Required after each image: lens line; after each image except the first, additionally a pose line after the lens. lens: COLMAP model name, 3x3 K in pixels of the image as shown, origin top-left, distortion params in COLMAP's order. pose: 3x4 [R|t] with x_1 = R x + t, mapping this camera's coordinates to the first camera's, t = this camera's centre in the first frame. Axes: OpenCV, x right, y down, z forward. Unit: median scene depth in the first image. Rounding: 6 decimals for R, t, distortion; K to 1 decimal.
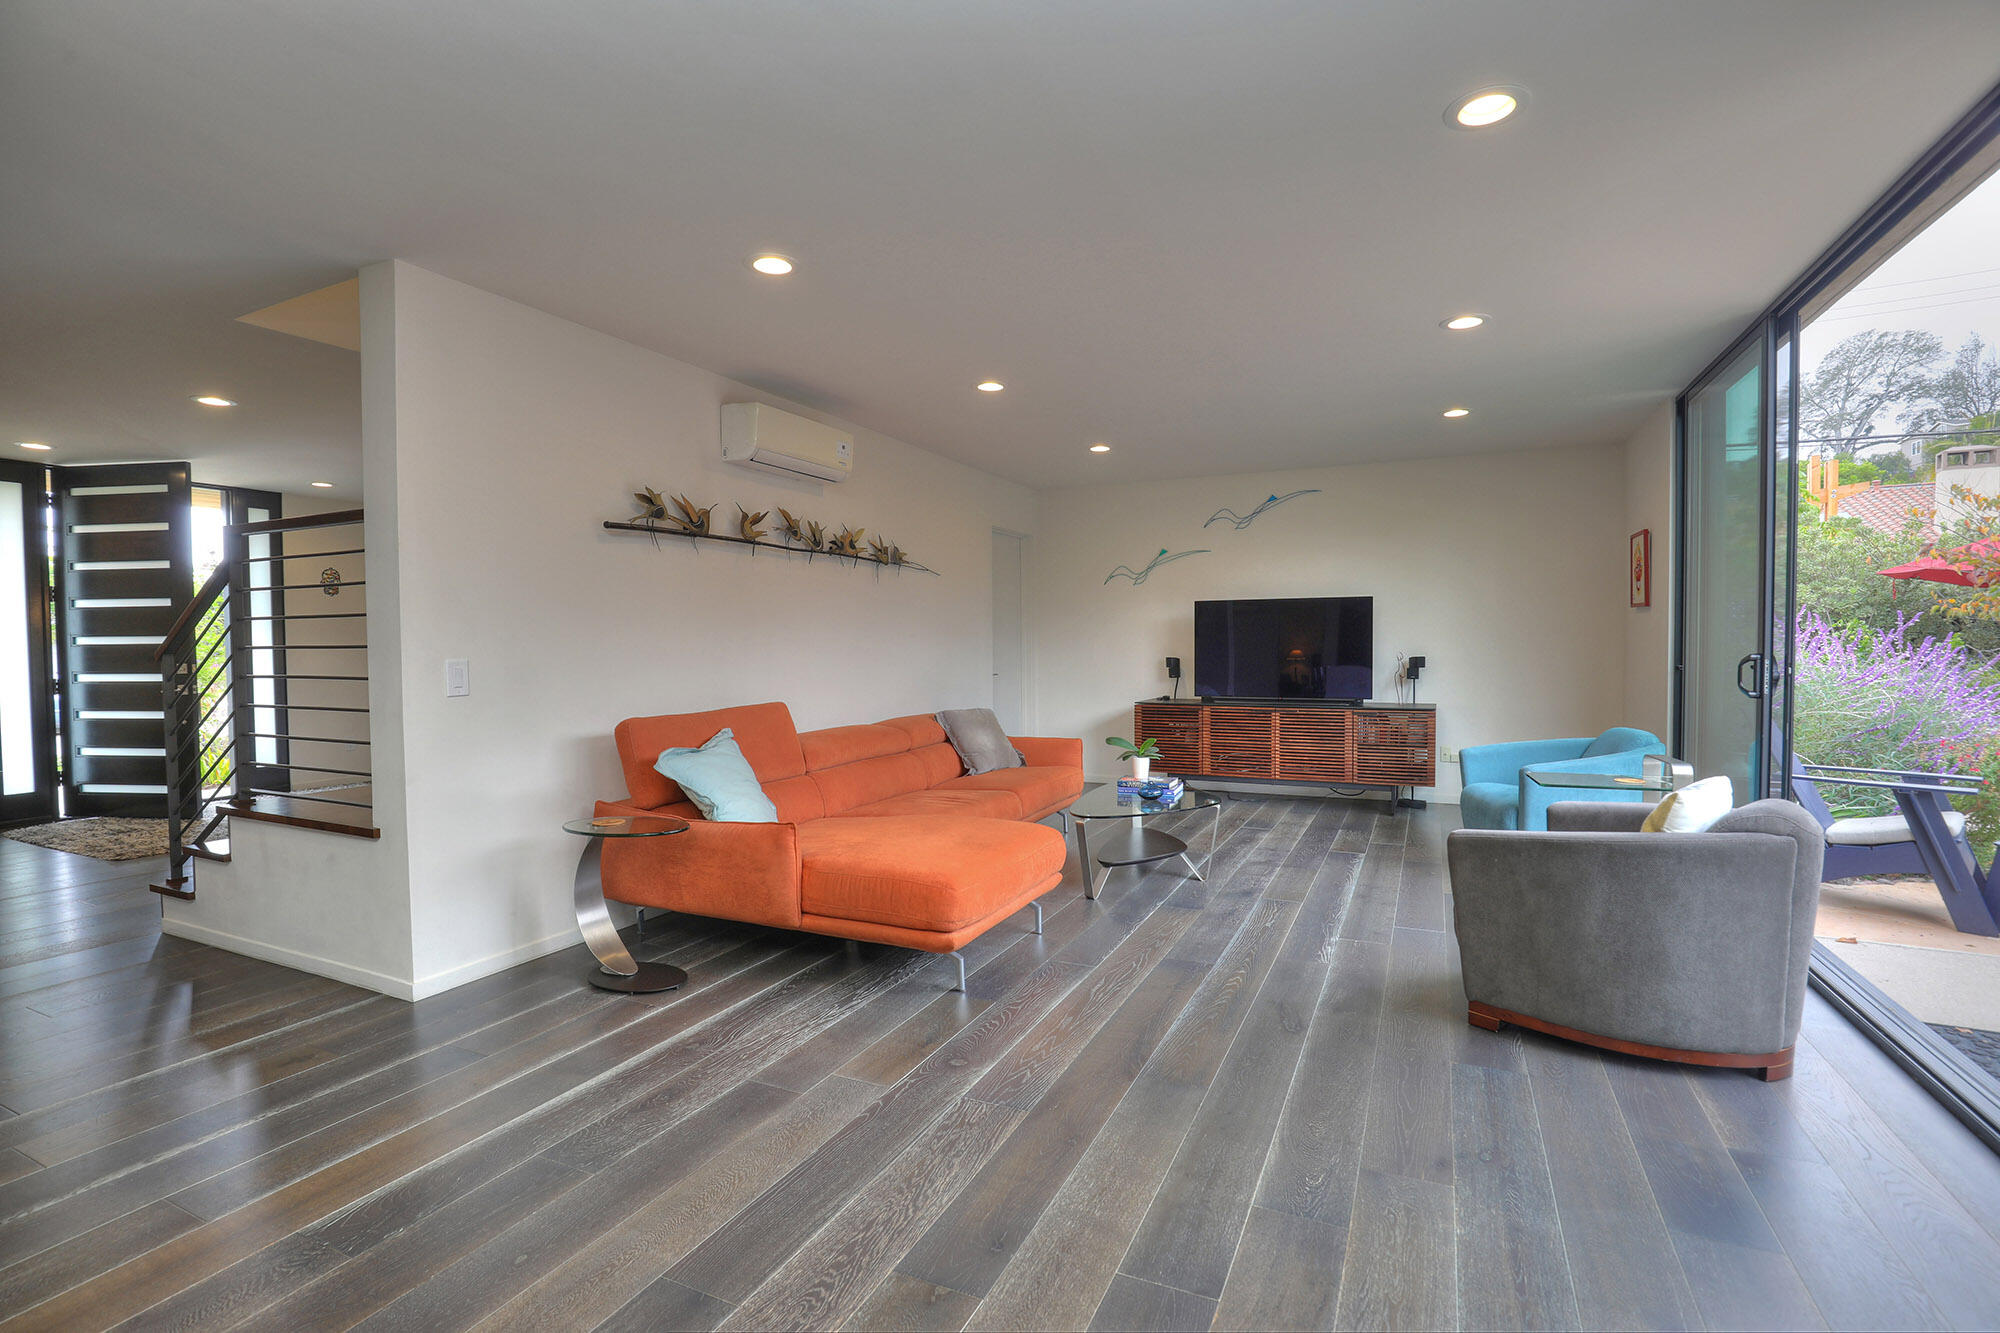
lens RADIAL K [[926.1, 0, 998.8], [0, 926.1, 668.6], [0, 0, 1]] dist [-0.016360, 0.001576]
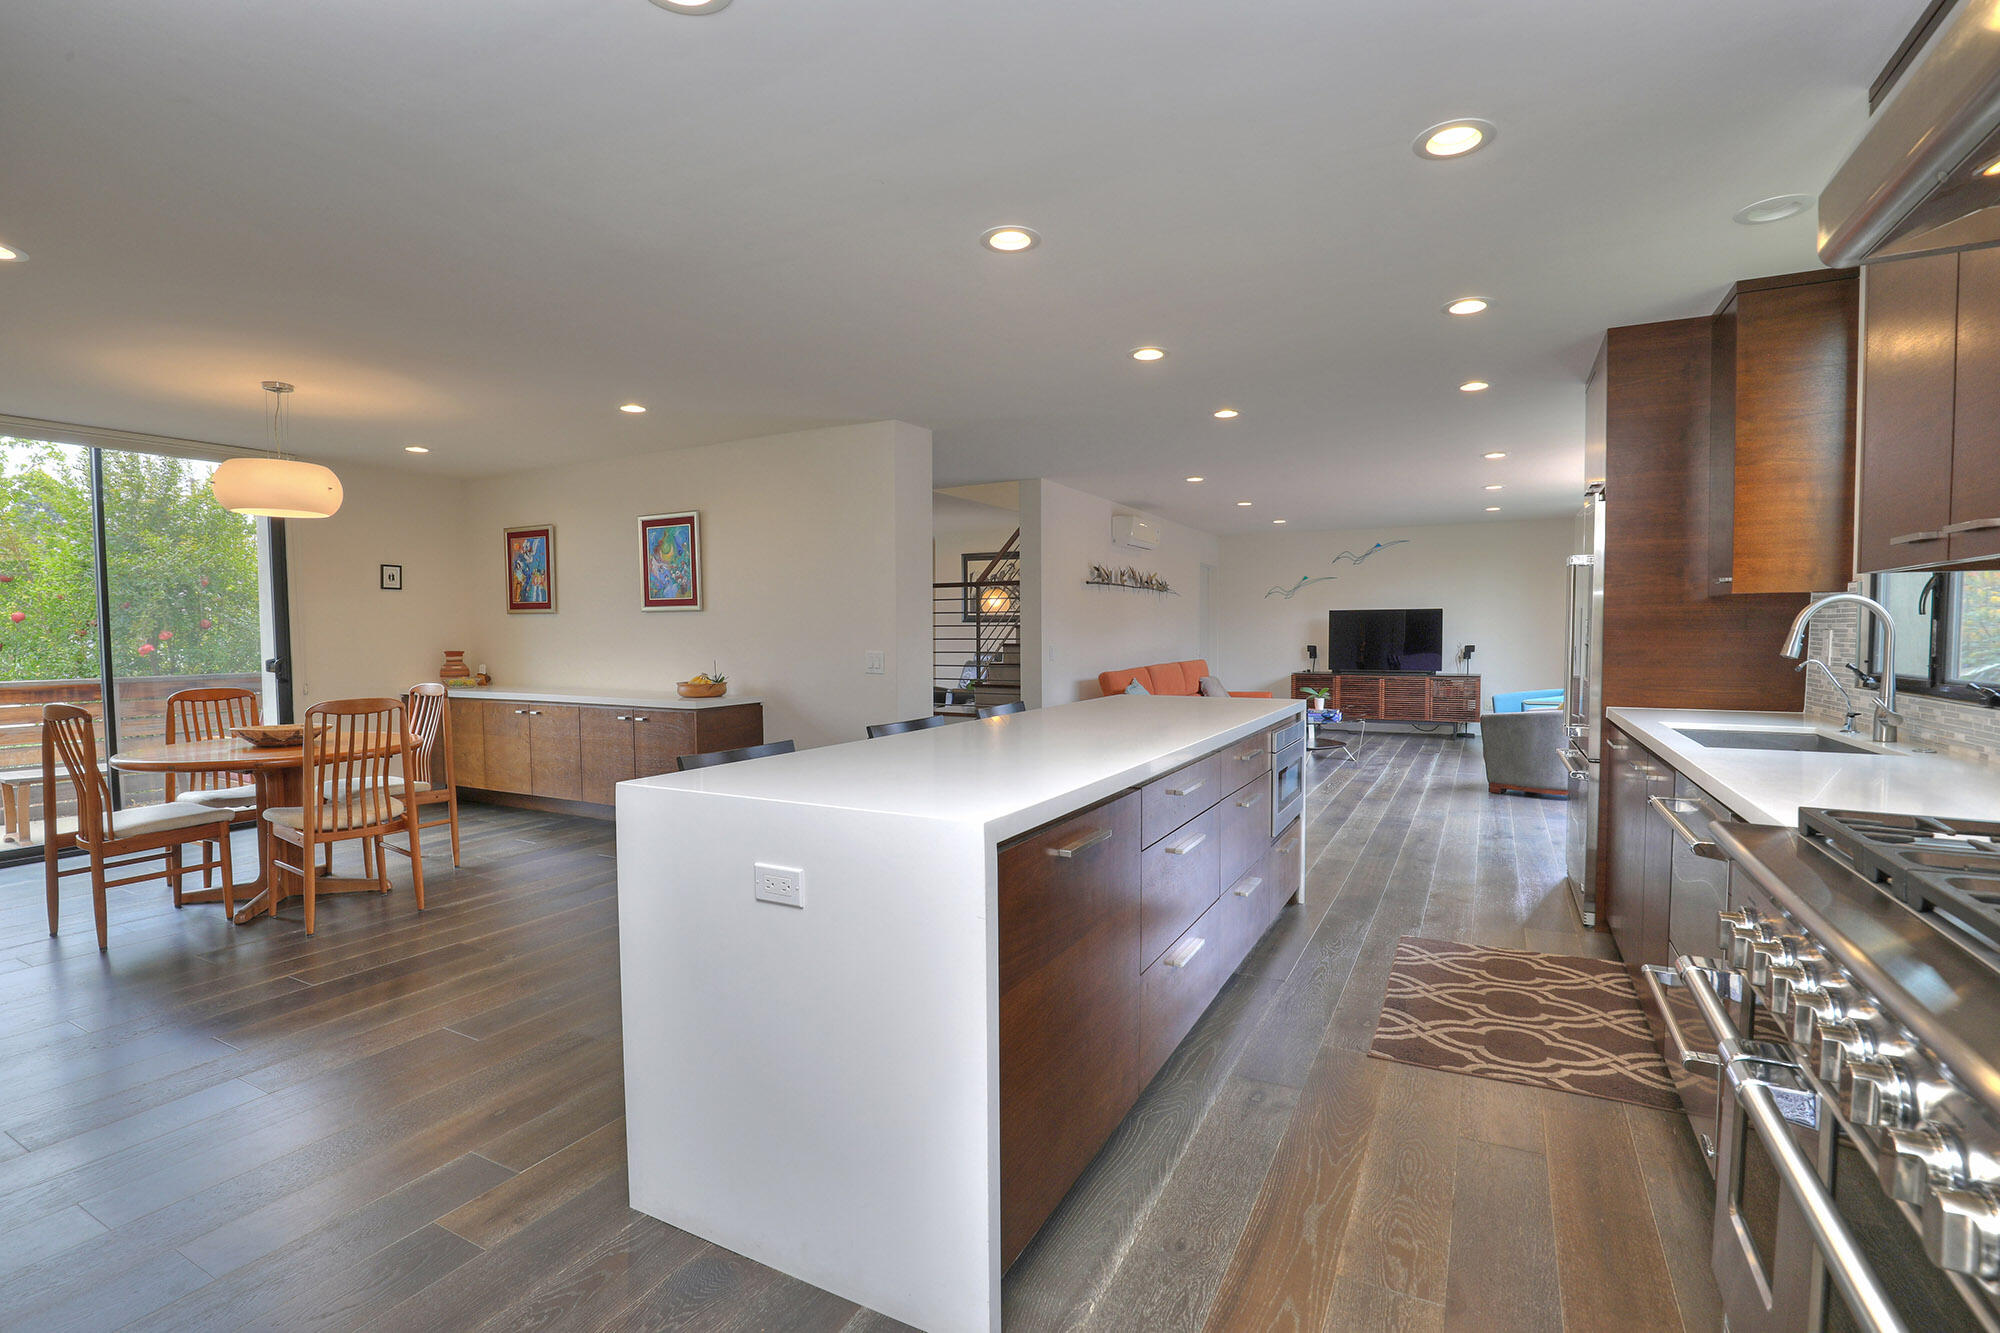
lens RADIAL K [[926.1, 0, 989.4], [0, 926.1, 666.1], [0, 0, 1]] dist [-0.016360, 0.001576]
pose [[0.998340, 0.006667, -0.057206, -0.330297], [-0.006007, 0.999913, 0.011705, 0.010104], [0.057280, -0.011342, 0.998294, -0.741214]]
